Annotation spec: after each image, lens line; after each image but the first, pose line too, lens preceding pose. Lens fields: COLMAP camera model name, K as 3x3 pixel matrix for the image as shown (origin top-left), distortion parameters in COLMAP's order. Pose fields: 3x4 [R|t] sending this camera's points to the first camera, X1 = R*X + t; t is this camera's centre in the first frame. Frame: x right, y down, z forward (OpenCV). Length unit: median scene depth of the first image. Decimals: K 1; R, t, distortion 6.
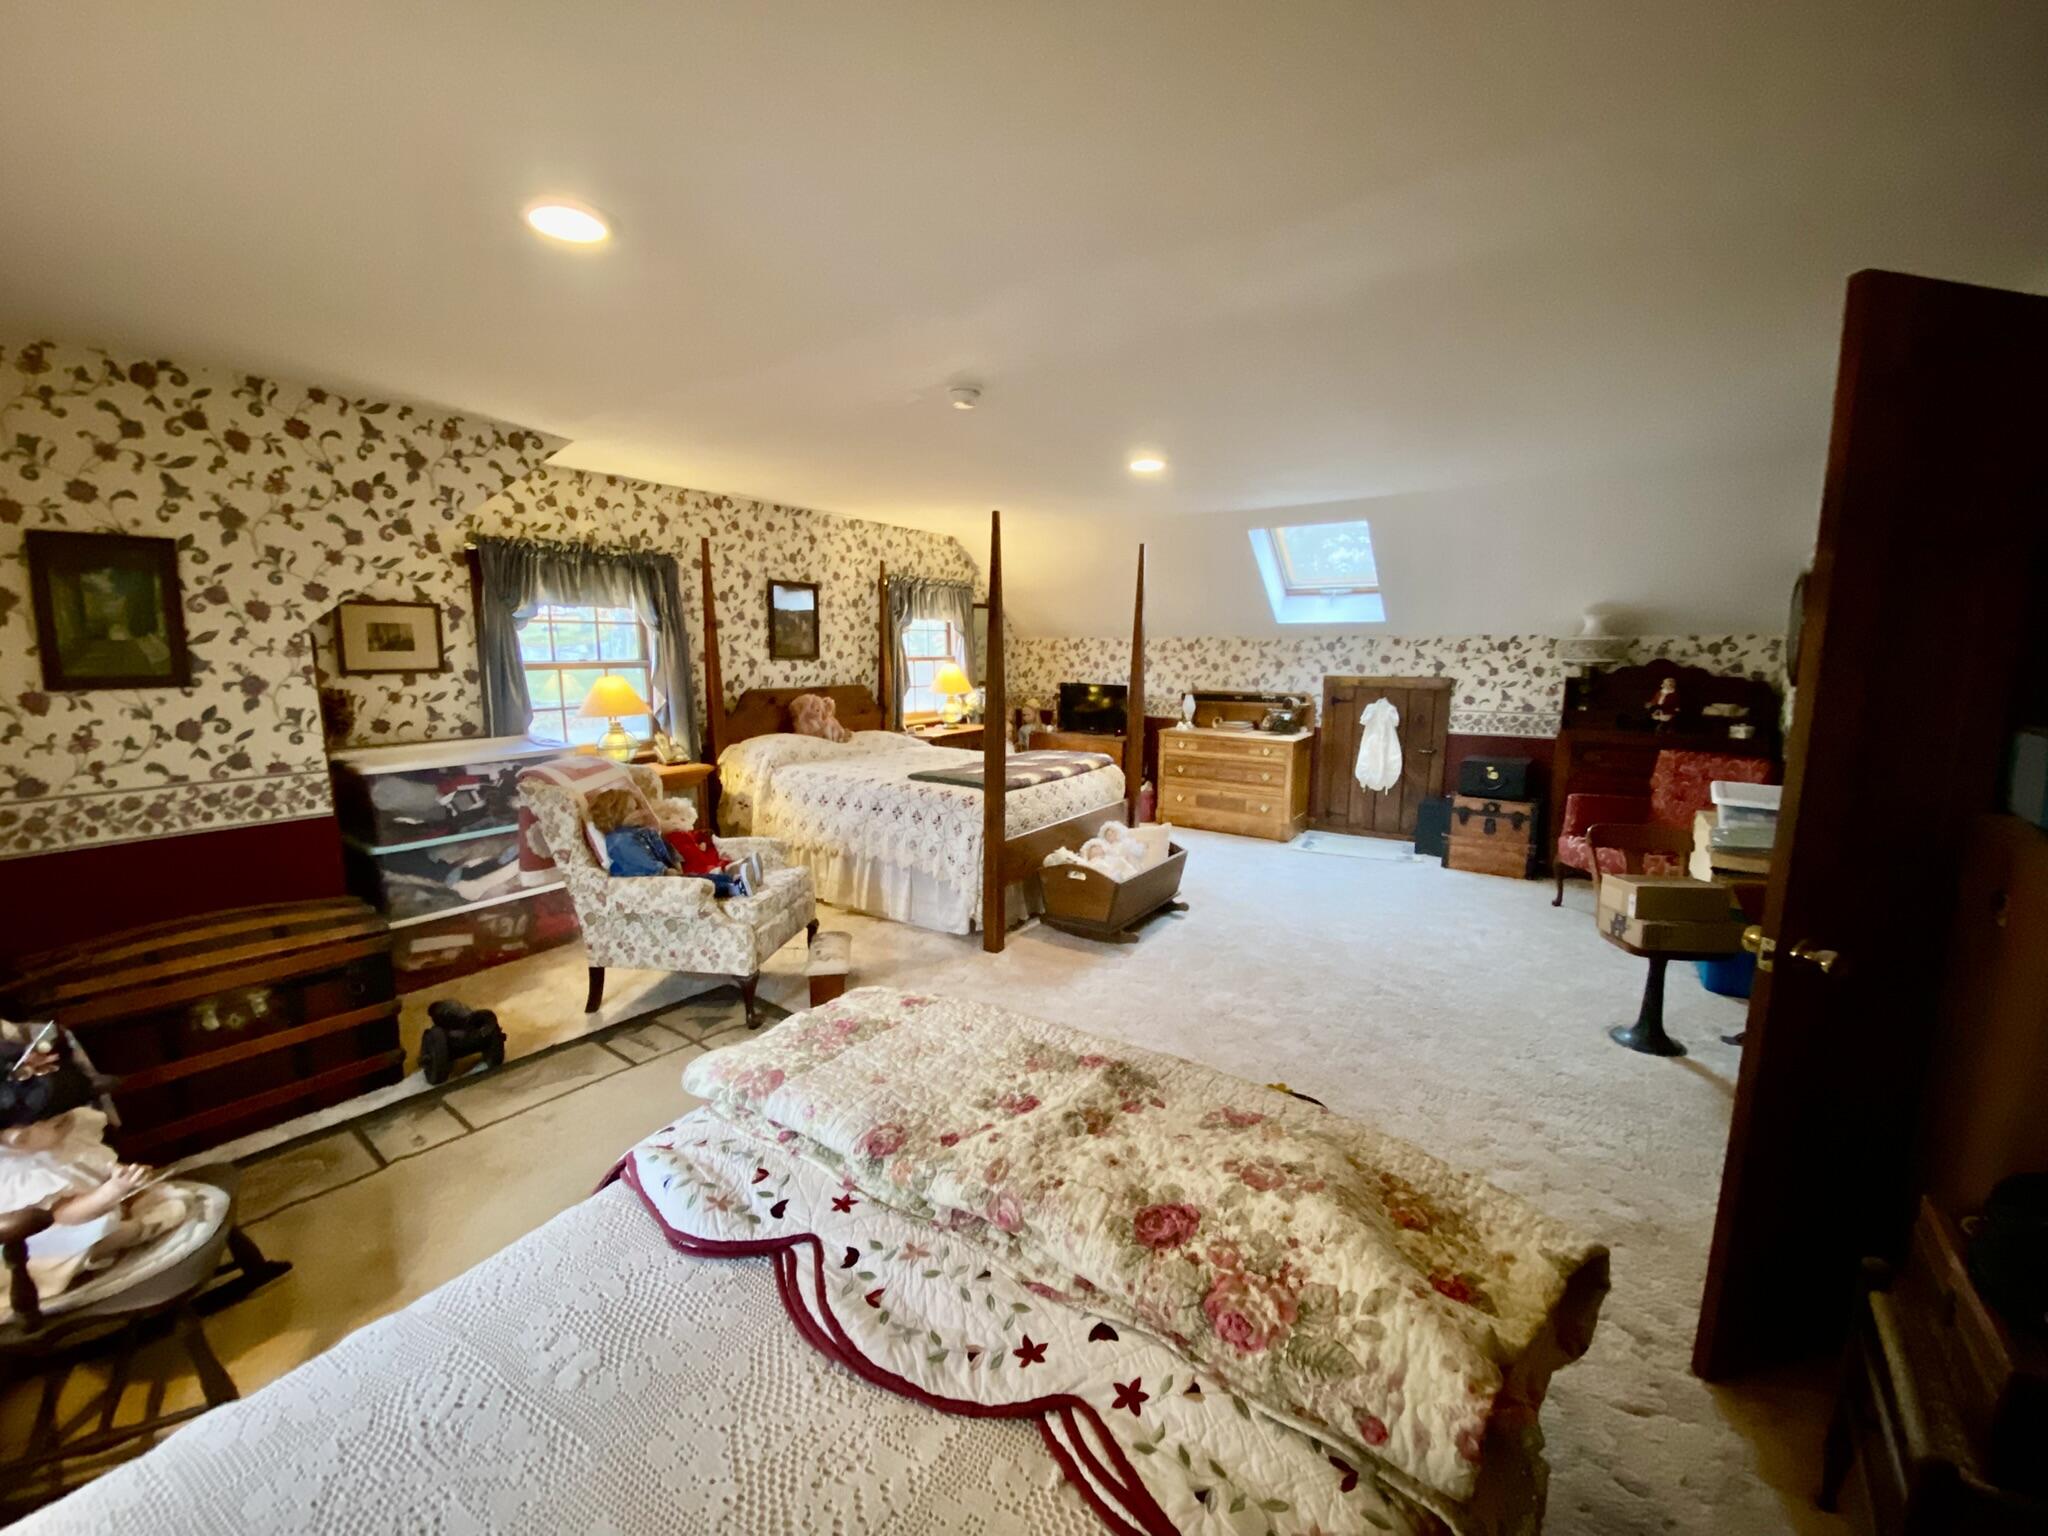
lens RADIAL K [[858.2, 0, 992.8], [0, 858.2, 763.1], [0, 0, 1]] dist [0.058743, -0.049839]
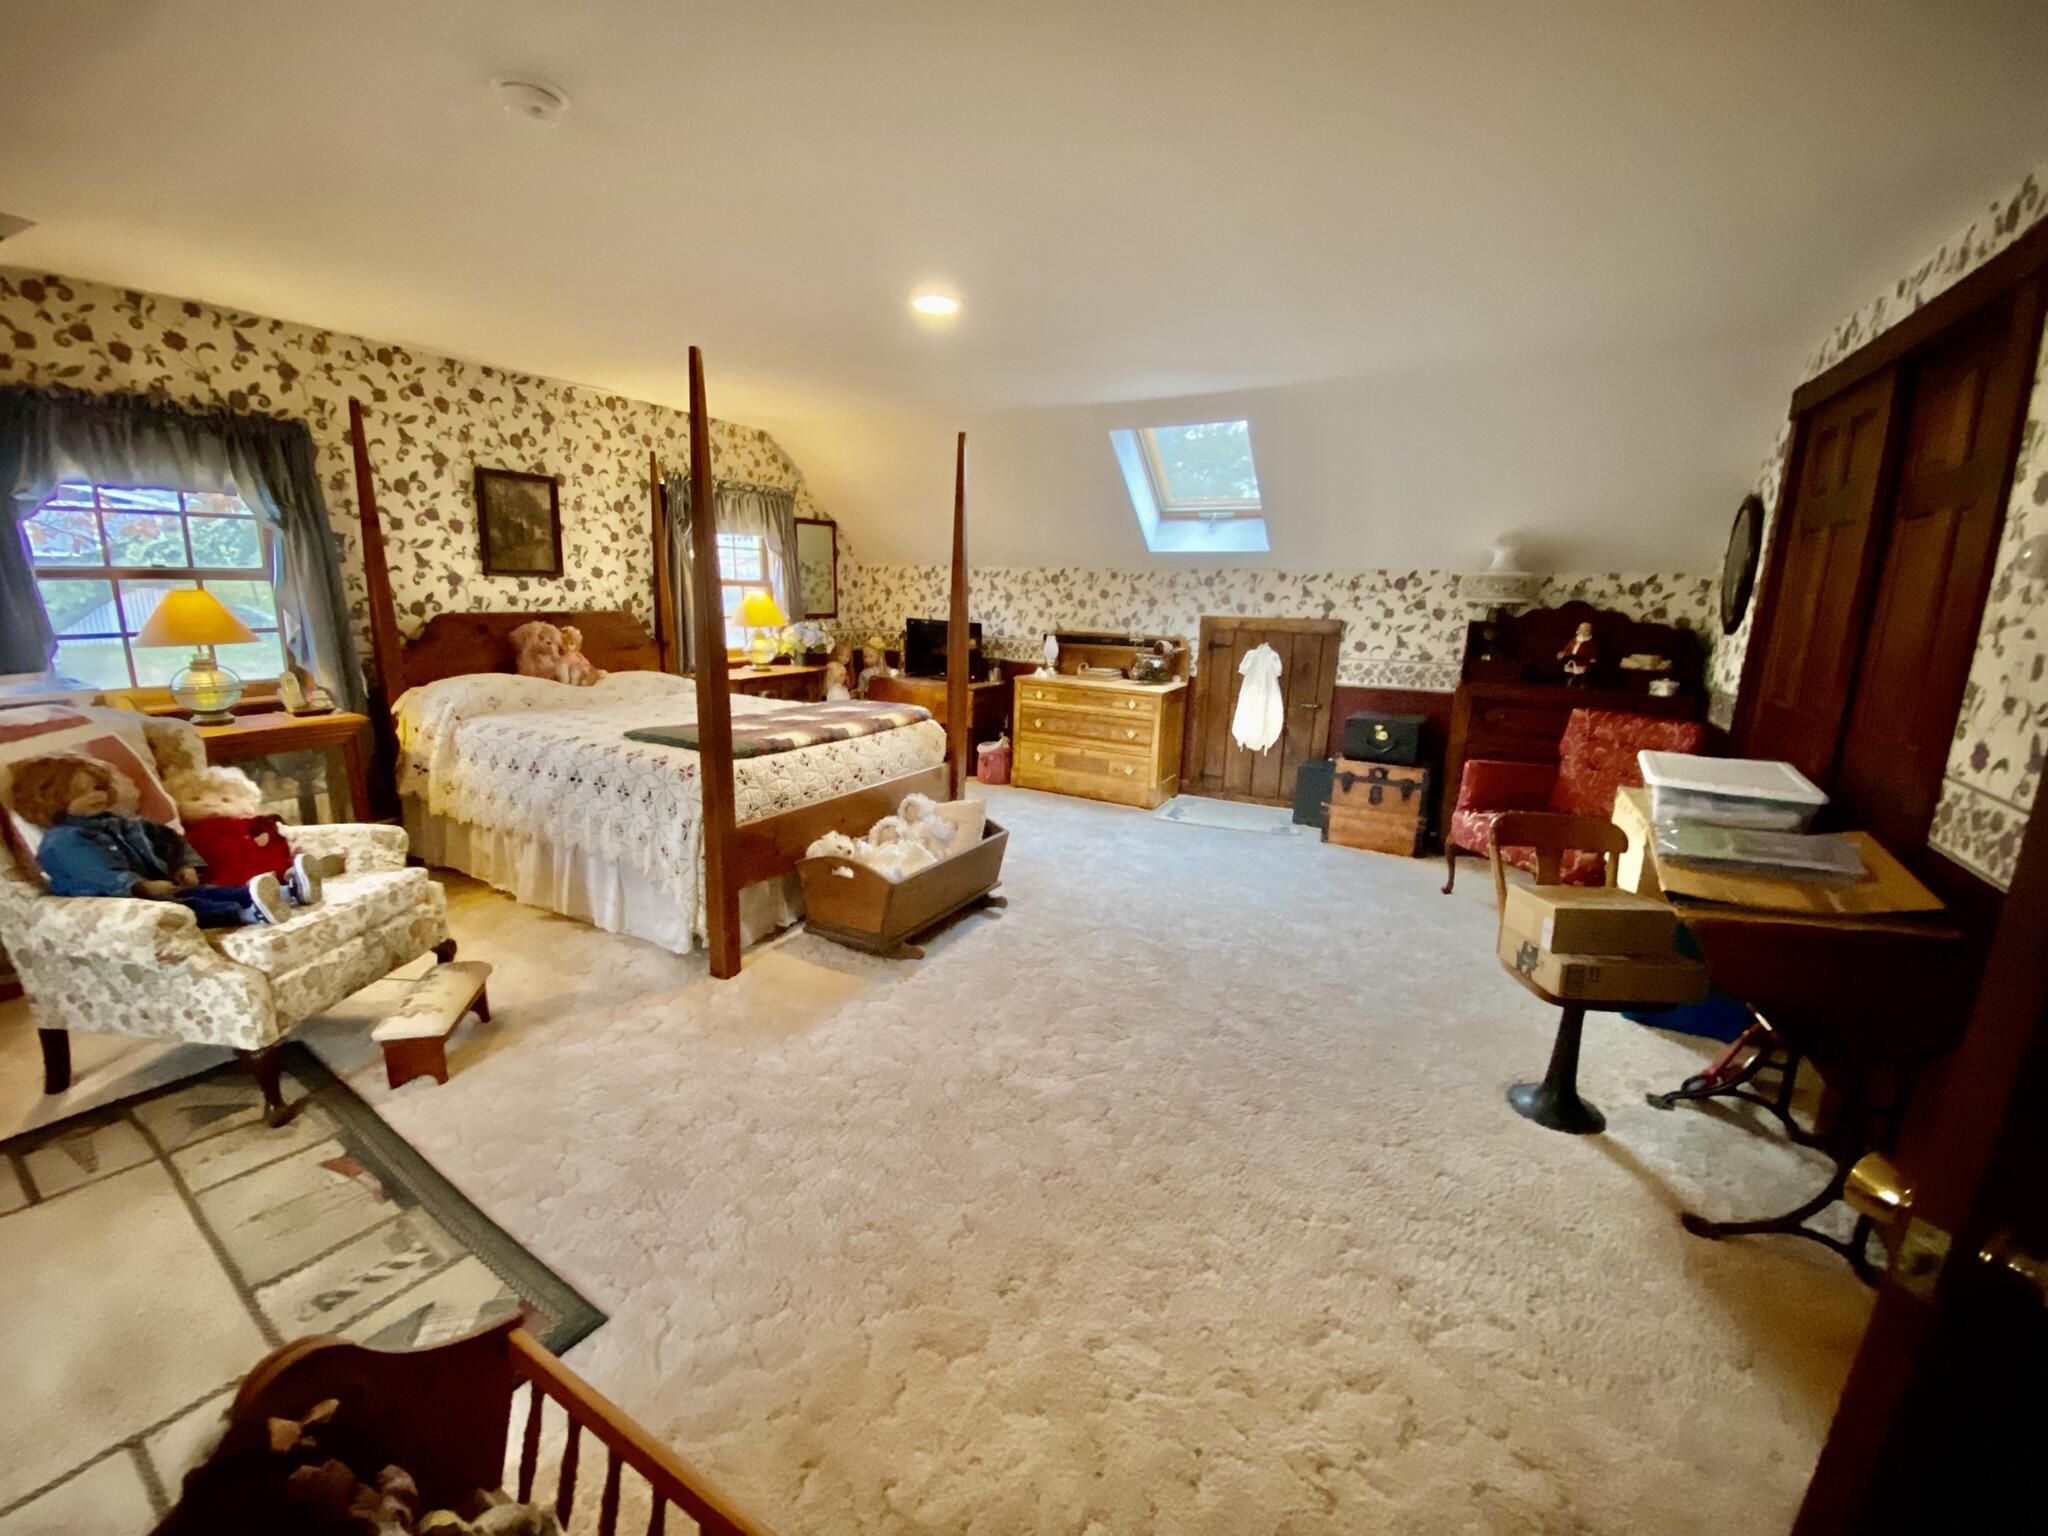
lens RADIAL K [[858.2, 0, 992.8], [0, 858.2, 763.1], [0, 0, 1]] dist [0.058743, -0.049839]
pose [[0.996044, 0.005621, 0.088680, 0.129820], [-0.011324, 0.997890, 0.063936, -0.009723], [-0.088133, -0.064688, 0.994006, 0.203465]]
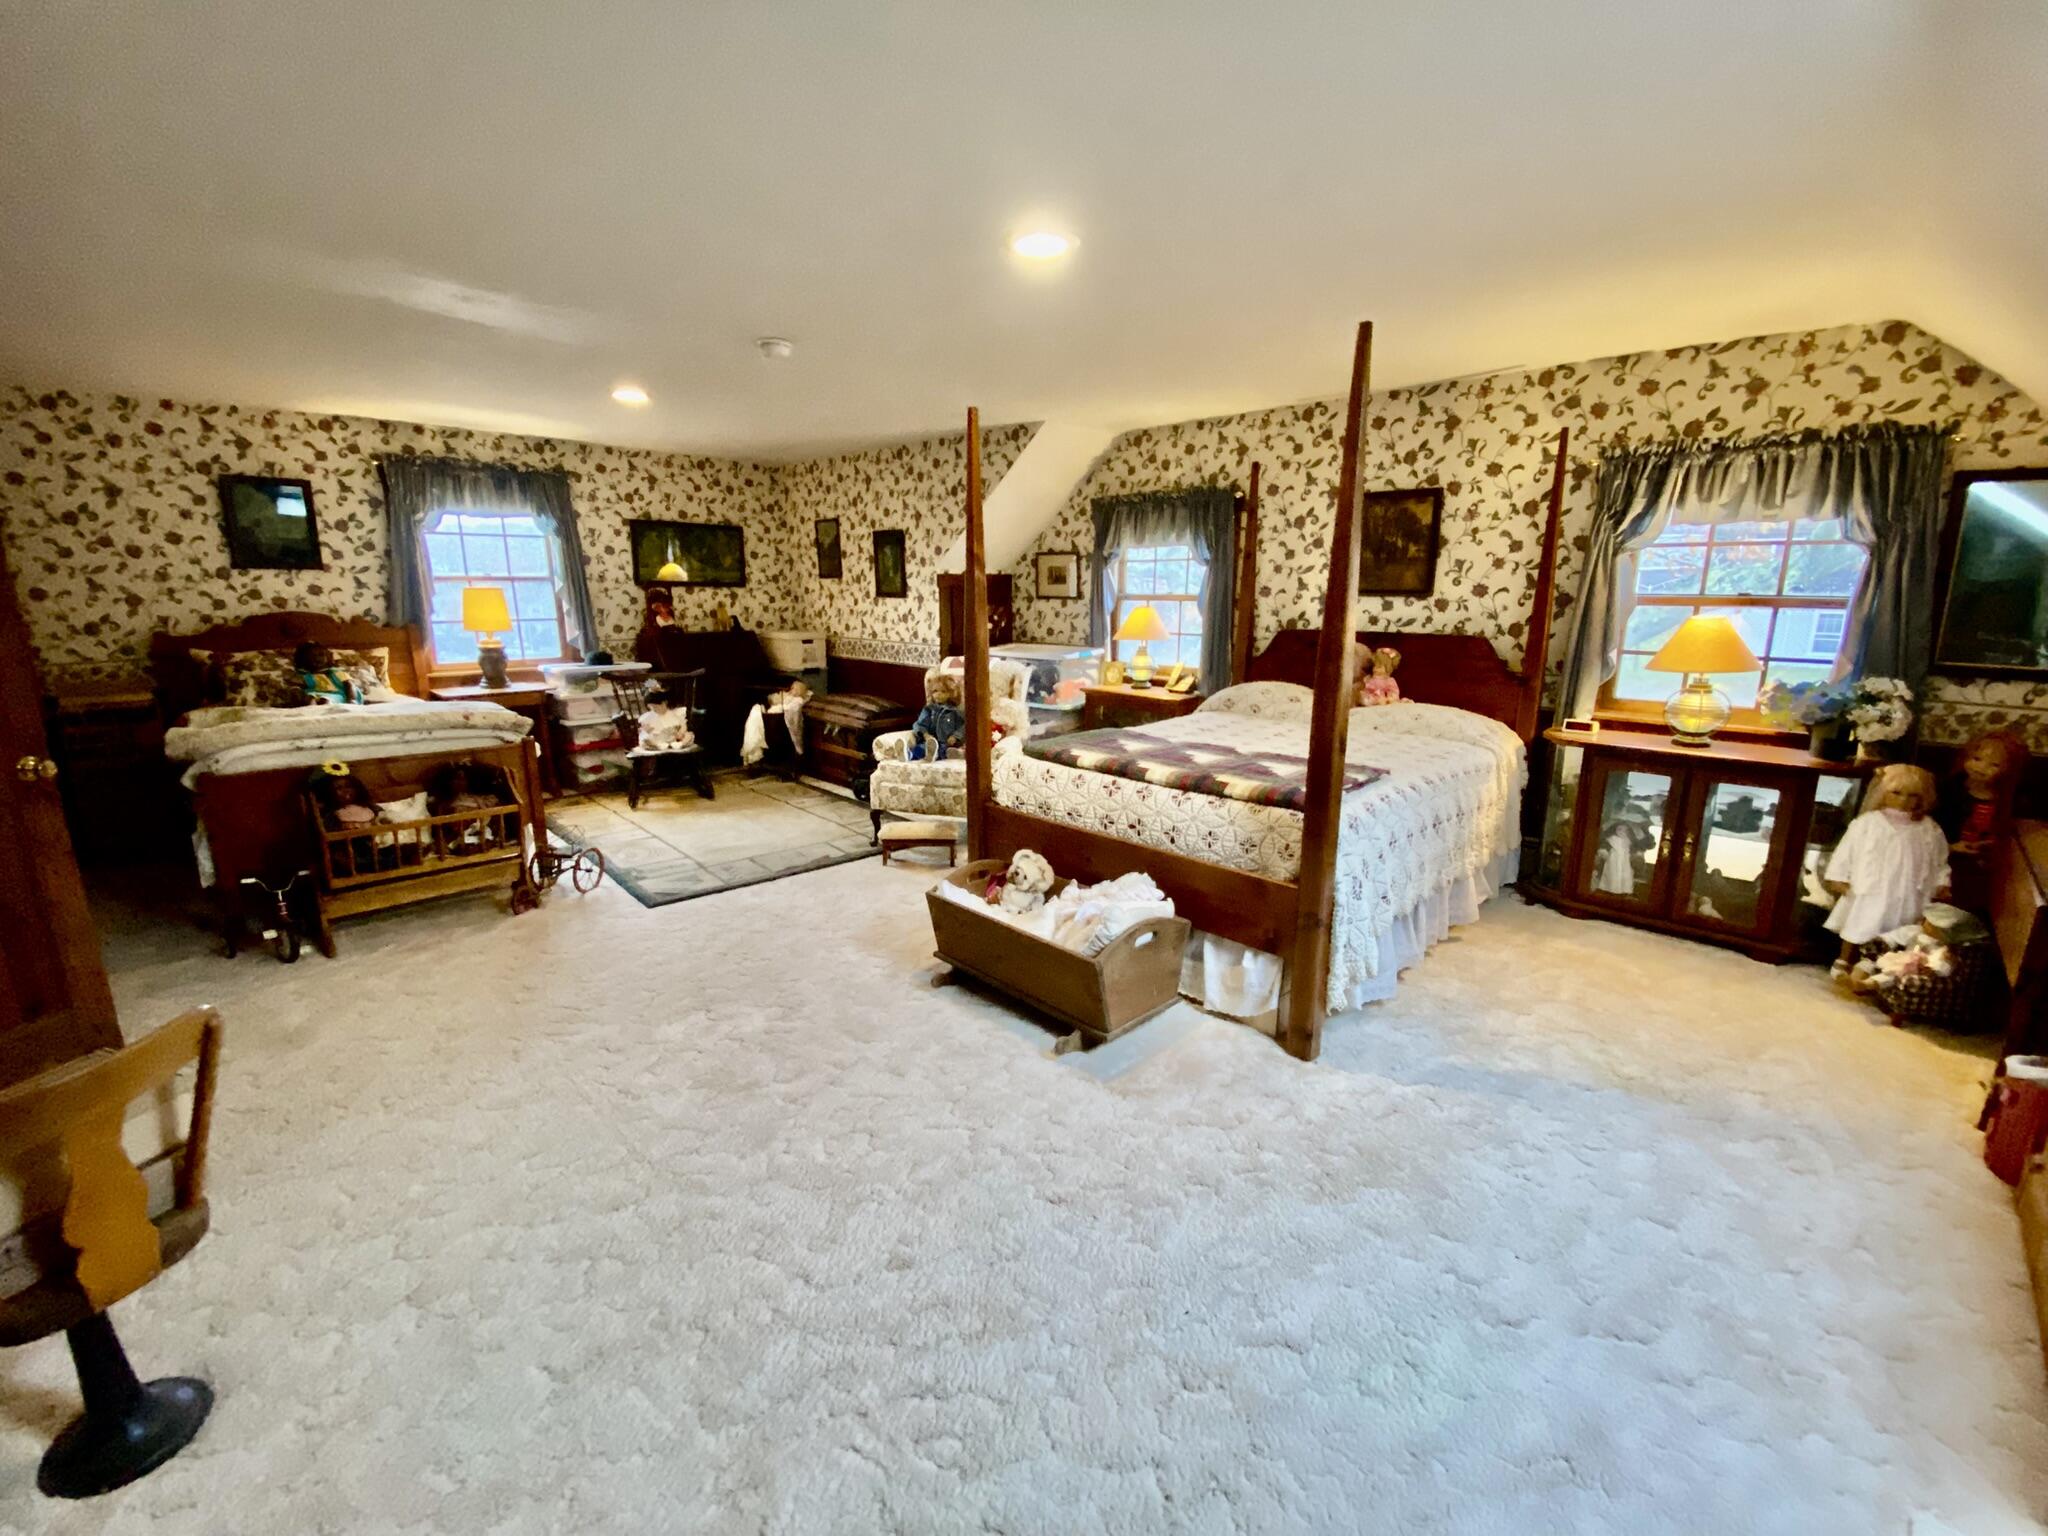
lens RADIAL K [[818.5, 0, 1015.9], [0, 818.5, 771.0], [0, 0, 1]] dist [0.013634, -0.019100]
pose [[-0.165967, 0.207960, -0.963954, 0.610813], [-0.142776, 0.962144, 0.232151, -0.102612], [0.975741, 0.176159, -0.129992, 0.885495]]
